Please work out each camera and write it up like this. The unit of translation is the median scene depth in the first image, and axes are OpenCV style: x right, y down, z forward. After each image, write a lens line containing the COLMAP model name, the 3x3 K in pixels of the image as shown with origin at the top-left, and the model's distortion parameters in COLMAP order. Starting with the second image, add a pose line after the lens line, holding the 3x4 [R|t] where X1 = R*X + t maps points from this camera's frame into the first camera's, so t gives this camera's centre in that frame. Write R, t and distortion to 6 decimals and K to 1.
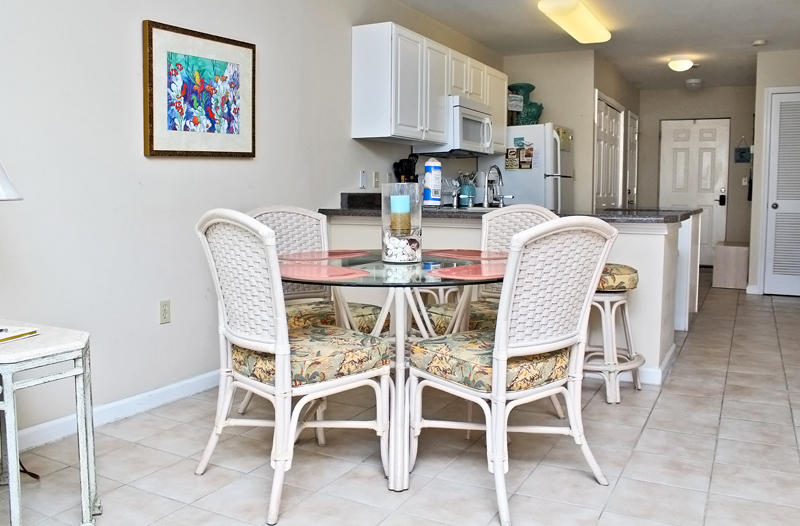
lens RADIAL K [[706.0, 0, 400.1], [0, 706.0, 260.0], [0, 0, 1]] dist [-0.055912, -0.000873]
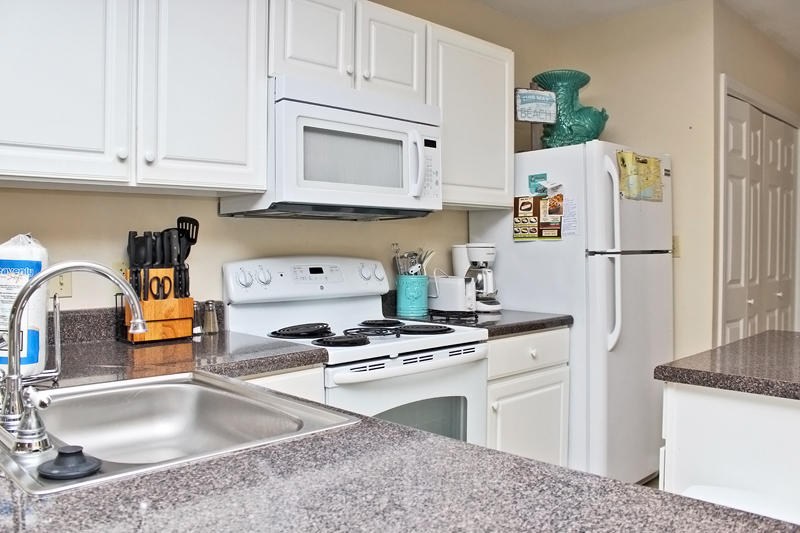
lens RADIAL K [[667.9, 0, 397.9], [0, 667.9, 267.5], [0, 0, 1]] dist [-0.094199, 0.010474]
pose [[0.949140, 0.001778, -0.314848, 0.221752], [-0.021916, 0.997932, -0.060432, -0.079593], [0.314089, 0.064259, 0.947216, 0.536807]]
